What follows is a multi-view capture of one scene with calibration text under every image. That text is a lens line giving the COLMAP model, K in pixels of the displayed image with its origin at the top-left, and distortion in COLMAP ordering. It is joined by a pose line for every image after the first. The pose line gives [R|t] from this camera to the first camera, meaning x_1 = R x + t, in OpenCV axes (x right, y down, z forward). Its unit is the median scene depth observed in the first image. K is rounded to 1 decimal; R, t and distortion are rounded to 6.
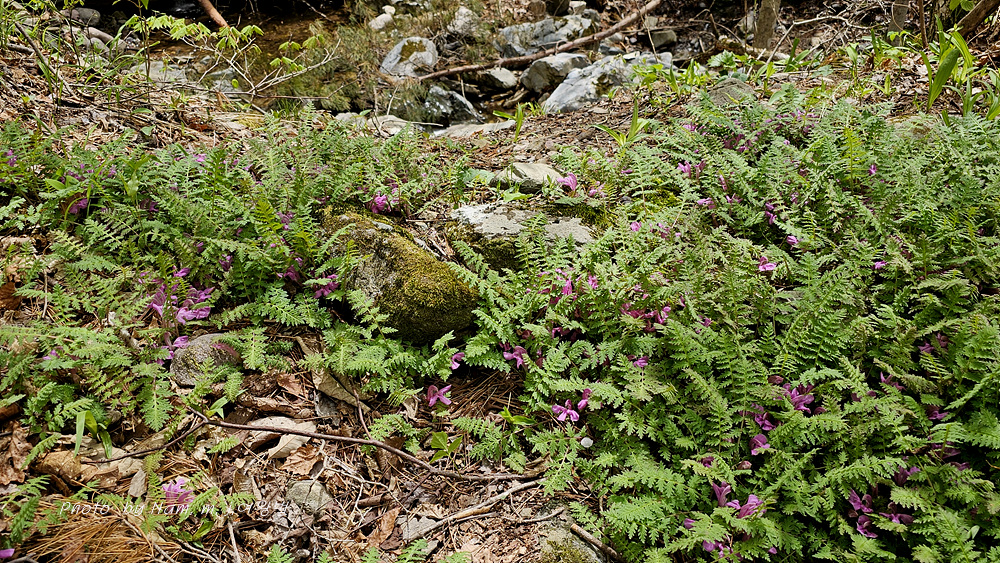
lens RADIAL K [[818.2, 0, 500.9], [0, 818.2, 263.7], [0, 0, 1]] dist [0.022618, -0.015616]
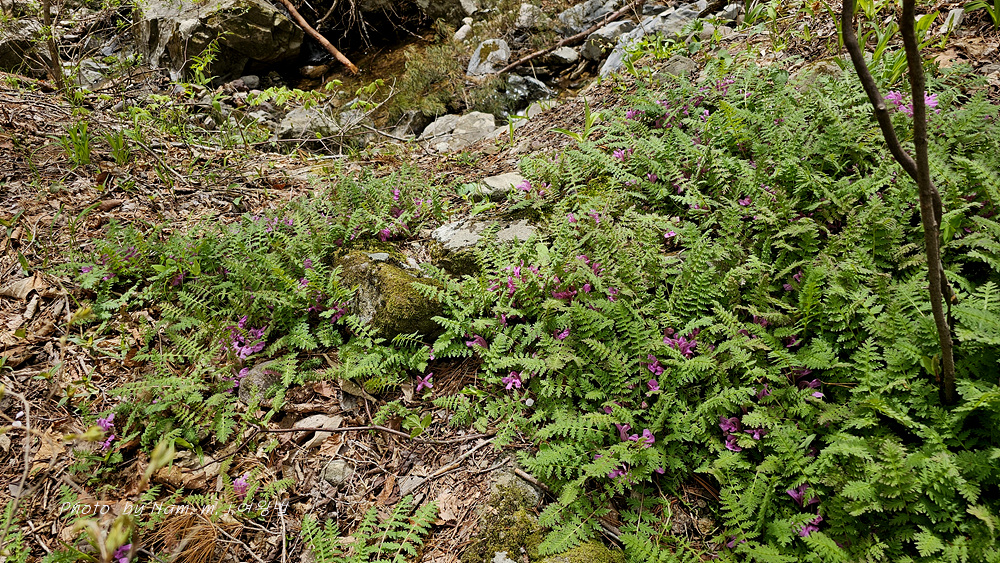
lens RADIAL K [[656.0, 0, 500.0], [0, 656.0, 259.3], [0, 0, 1]] dist [0.018734, -0.000991]
pose [[0.968739, -0.184175, -0.166207, 0.263897], [0.195690, 0.979086, 0.055647, -0.072822], [0.152482, -0.086432, 0.984520, -0.030469]]
